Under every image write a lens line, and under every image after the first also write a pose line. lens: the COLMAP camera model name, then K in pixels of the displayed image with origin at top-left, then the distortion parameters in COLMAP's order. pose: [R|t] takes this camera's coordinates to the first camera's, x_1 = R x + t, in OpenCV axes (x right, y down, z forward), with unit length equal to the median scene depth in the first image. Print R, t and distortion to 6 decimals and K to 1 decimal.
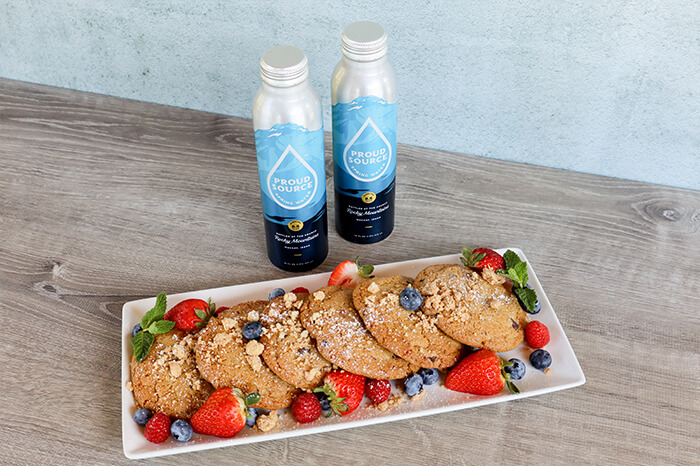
lens RADIAL K [[869.8, 0, 350.5], [0, 869.8, 232.0], [0, 0, 1]] dist [-0.023119, 0.012002]
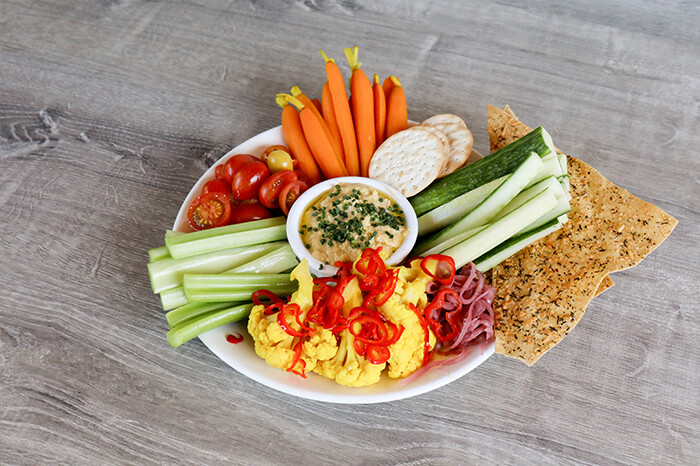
lens RADIAL K [[869.8, 0, 350.5], [0, 869.8, 232.0], [0, 0, 1]] dist [-0.023119, 0.012002]
pose [[0.997780, 0.060066, -0.028765, 0.106070], [-0.056333, 0.991586, 0.116549, 0.248880], [0.035523, -0.114670, 0.992768, -0.107868]]
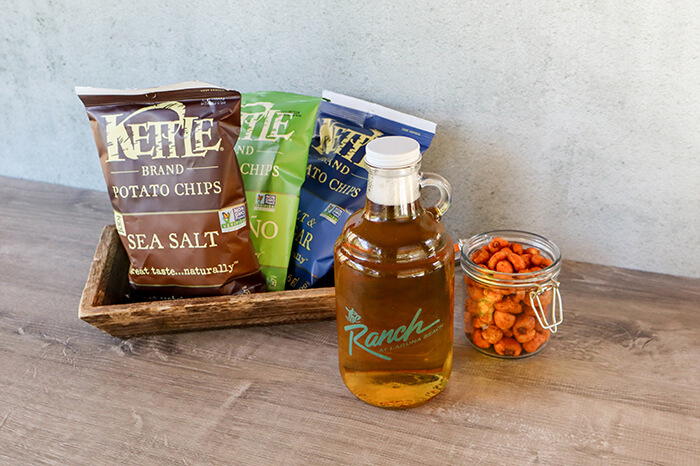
lens RADIAL K [[869.8, 0, 350.5], [0, 869.8, 232.0], [0, 0, 1]] dist [-0.023119, 0.012002]
pose [[0.994543, 0.028927, -0.100238, 0.334159], [-0.056259, 0.957828, -0.281782, 0.236265], [0.087860, 0.285883, 0.954228, 0.010781]]
